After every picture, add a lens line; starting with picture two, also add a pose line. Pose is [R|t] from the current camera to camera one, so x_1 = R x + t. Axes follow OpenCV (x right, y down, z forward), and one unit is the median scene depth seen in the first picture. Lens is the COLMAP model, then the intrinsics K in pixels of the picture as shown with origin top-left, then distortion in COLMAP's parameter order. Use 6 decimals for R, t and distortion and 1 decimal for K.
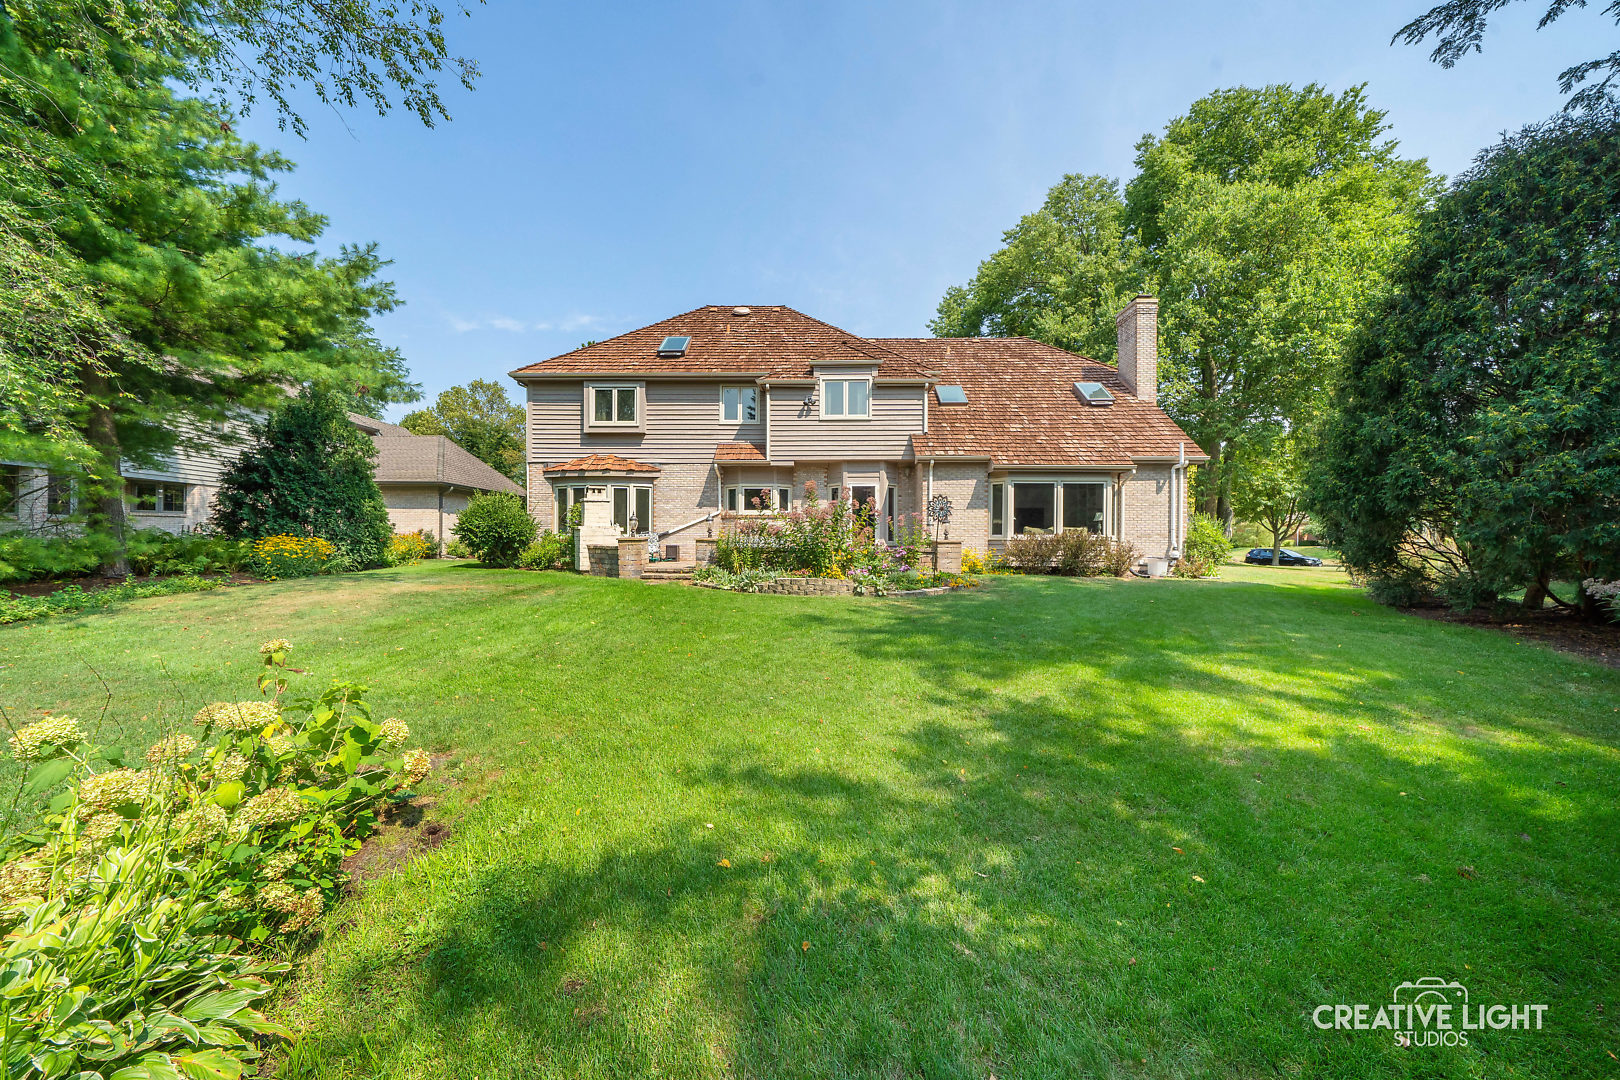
lens RADIAL K [[553.3, 0, 815.3], [0, 553.3, 541.0], [0, 0, 1]] dist [-0.006828, 0.000218]
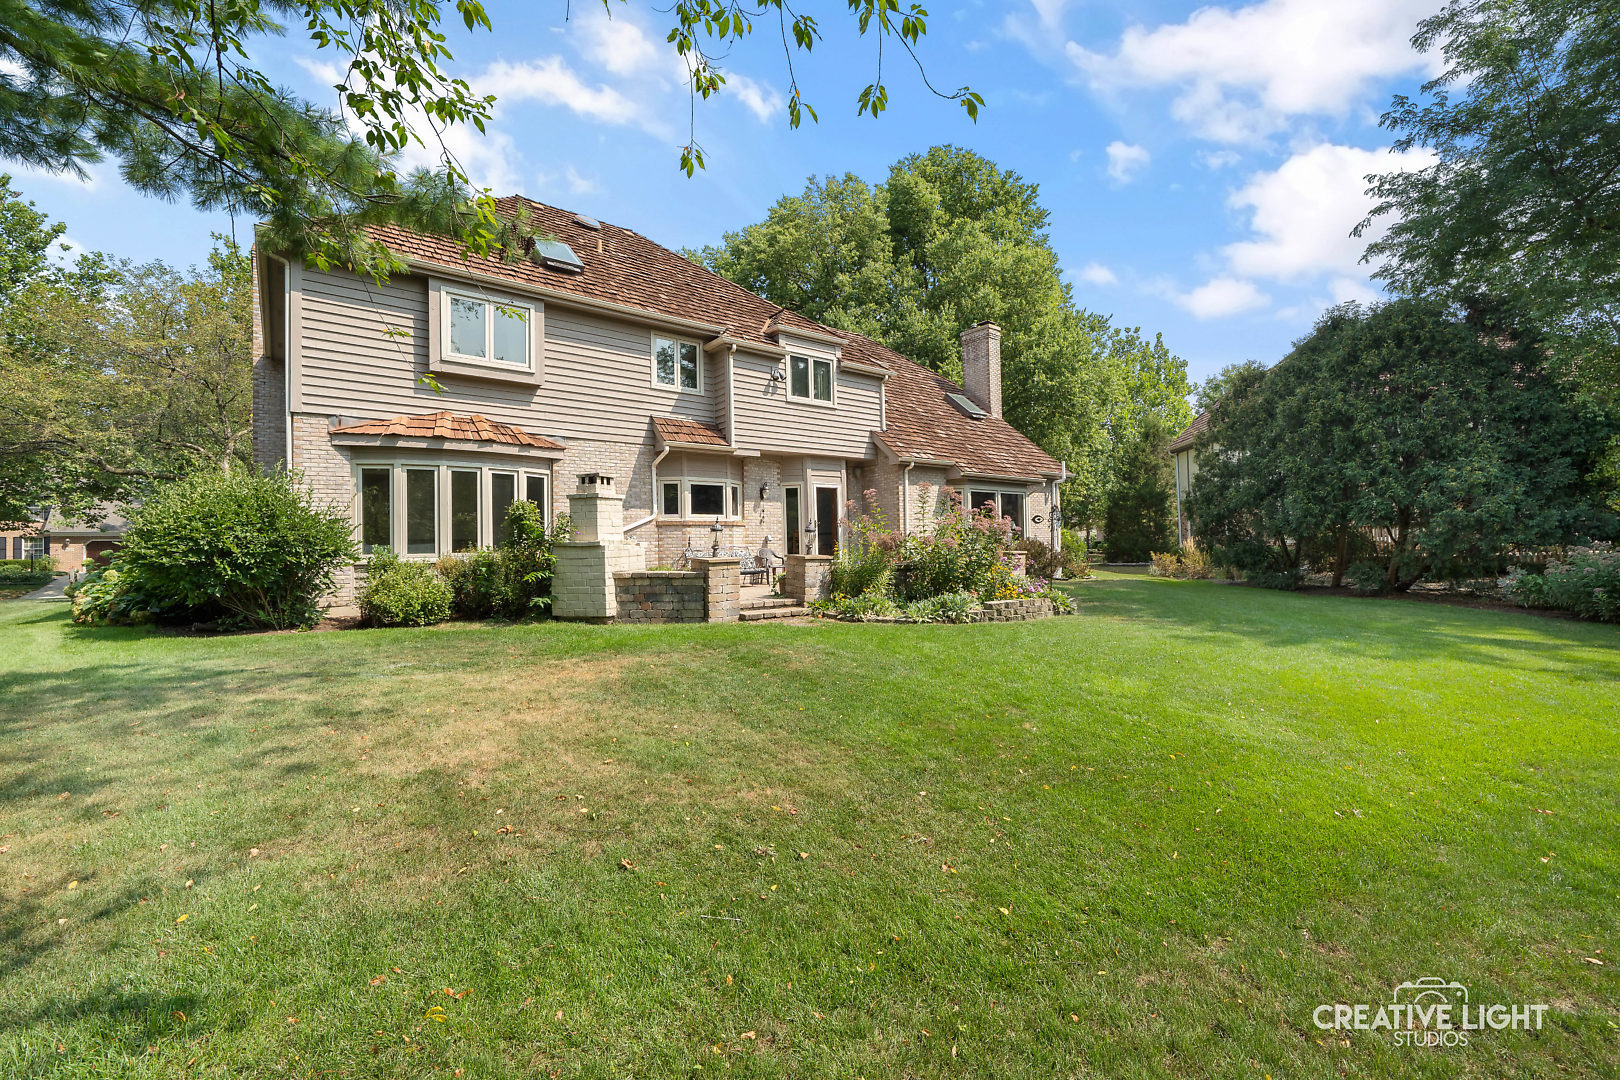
lens RADIAL K [[665.3, 0, 813.4], [0, 665.3, 534.2], [0, 0, 1]] dist [-0.000804, -0.000213]
pose [[0.755792, -0.007684, 0.654767, -0.574338], [0.018451, 0.999784, -0.009565, -0.019257], [-0.654552, 0.019310, 0.755770, 0.256344]]
